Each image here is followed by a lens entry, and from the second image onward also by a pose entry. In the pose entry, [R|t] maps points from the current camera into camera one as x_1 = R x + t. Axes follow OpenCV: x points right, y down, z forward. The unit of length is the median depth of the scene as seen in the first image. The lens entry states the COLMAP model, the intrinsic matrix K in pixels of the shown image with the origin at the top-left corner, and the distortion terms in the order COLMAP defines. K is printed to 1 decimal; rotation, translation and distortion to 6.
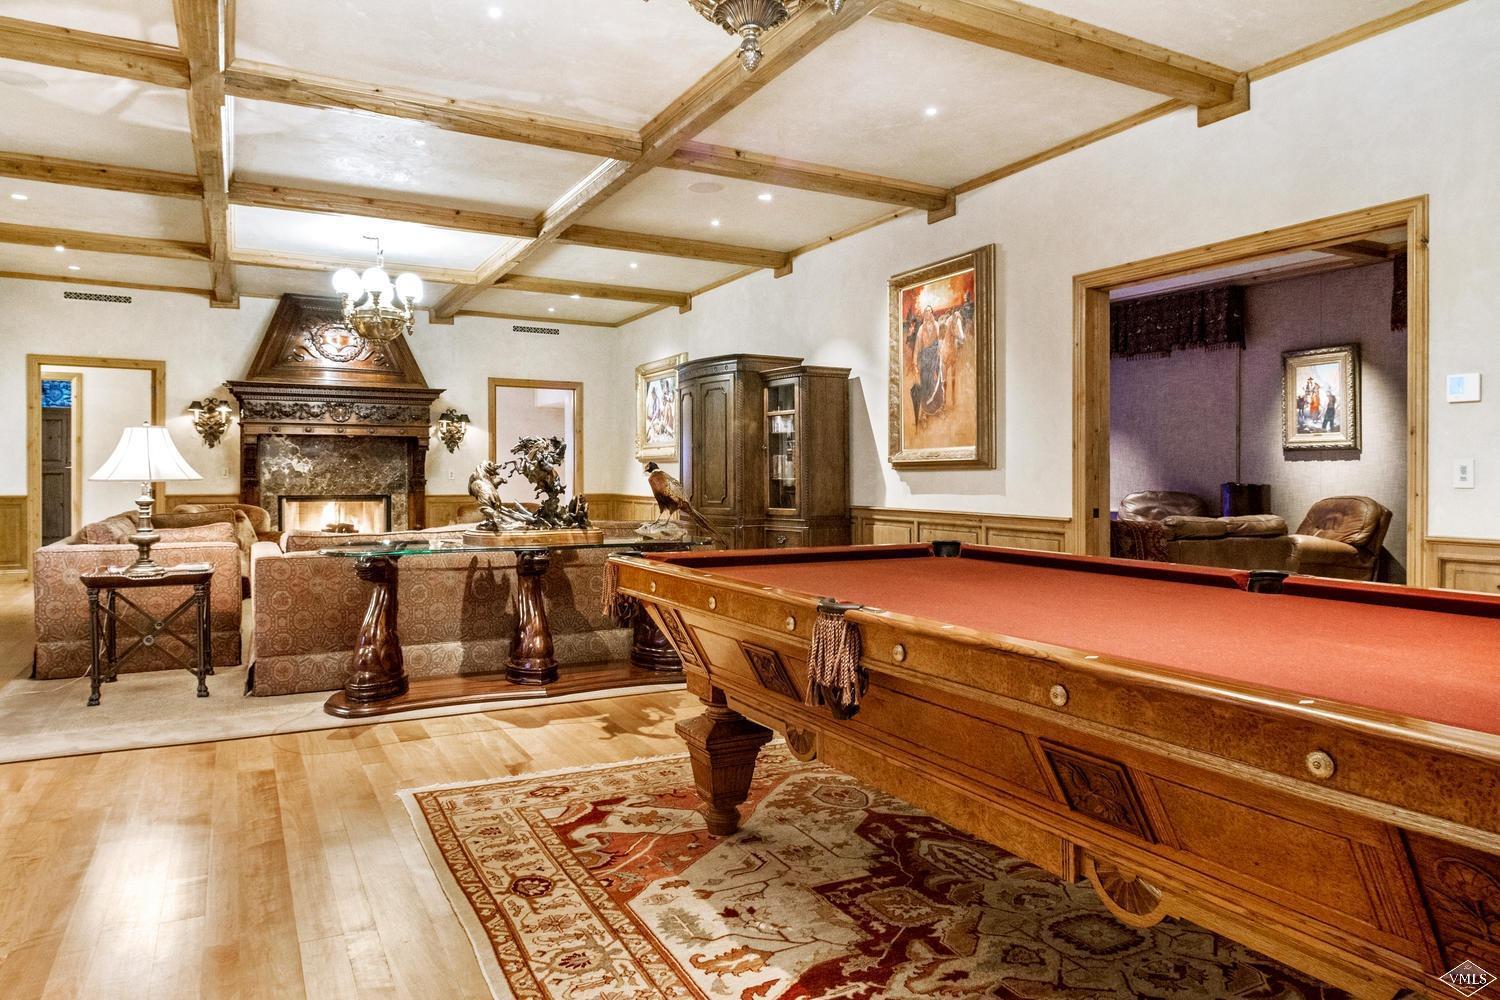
lens RADIAL K [[964.1, 0, 758.9], [0, 964.1, 470.9], [0, 0, 1]] dist [0.001861, 0.001096]
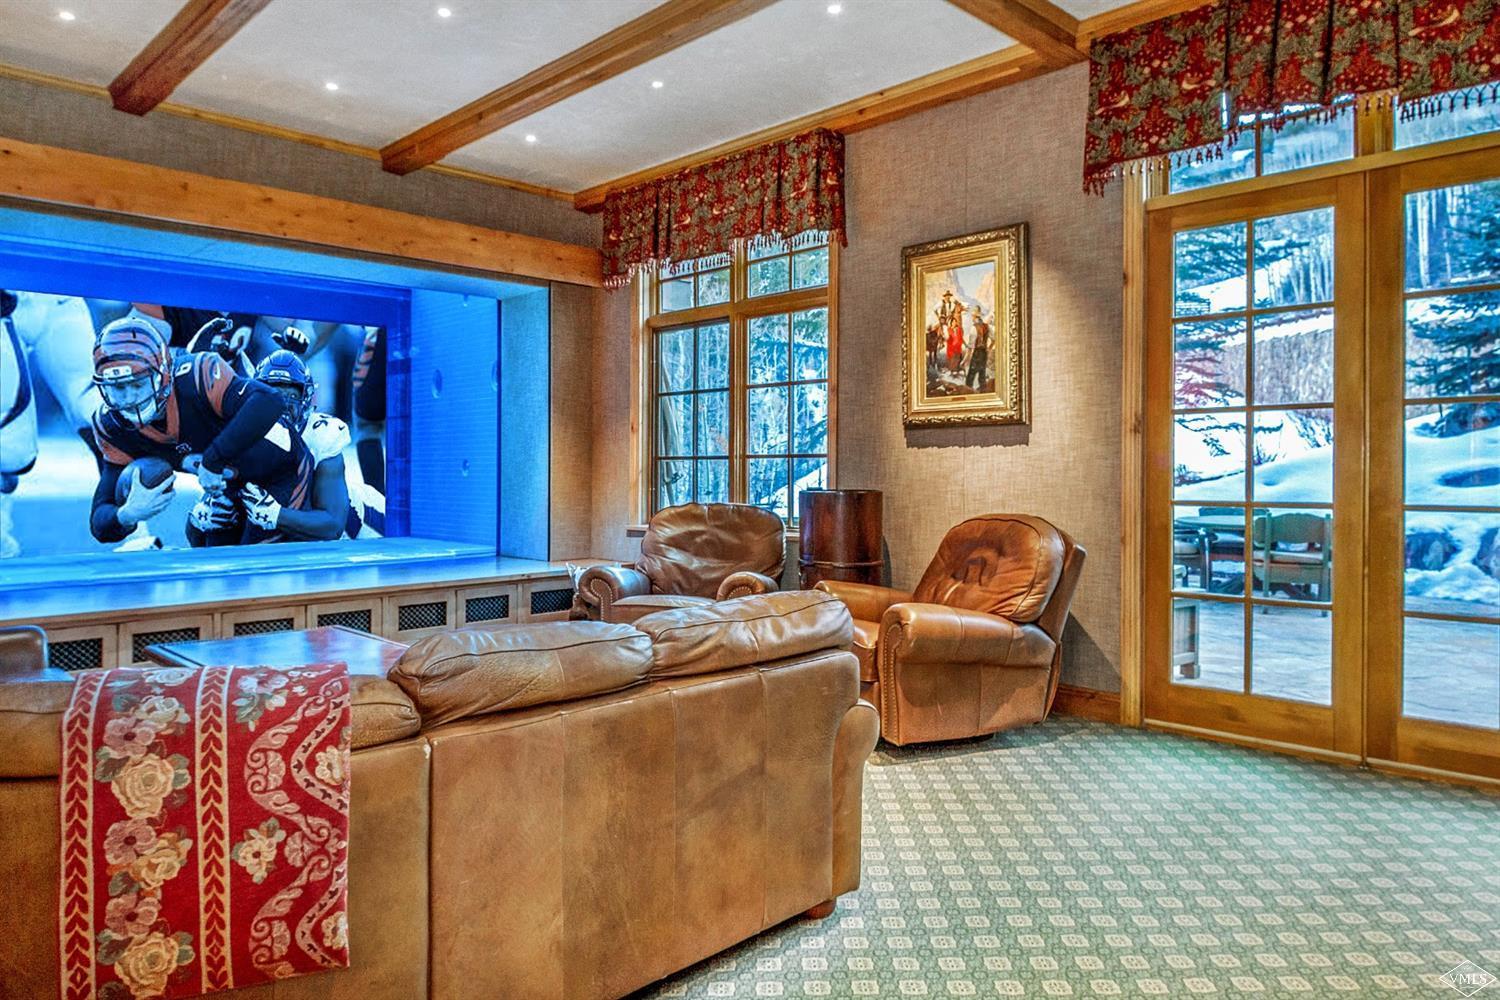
lens RADIAL K [[993.0, 0, 750.4], [0, 993.0, 494.9], [0, 0, 1]] dist [-0.021252, -0.007382]
pose [[0.959836, -0.013405, 0.280240, 0.315092], [0.004350, 0.999449, 0.032908, -0.002320], [-0.280527, -0.030368, 0.959366, 0.506042]]
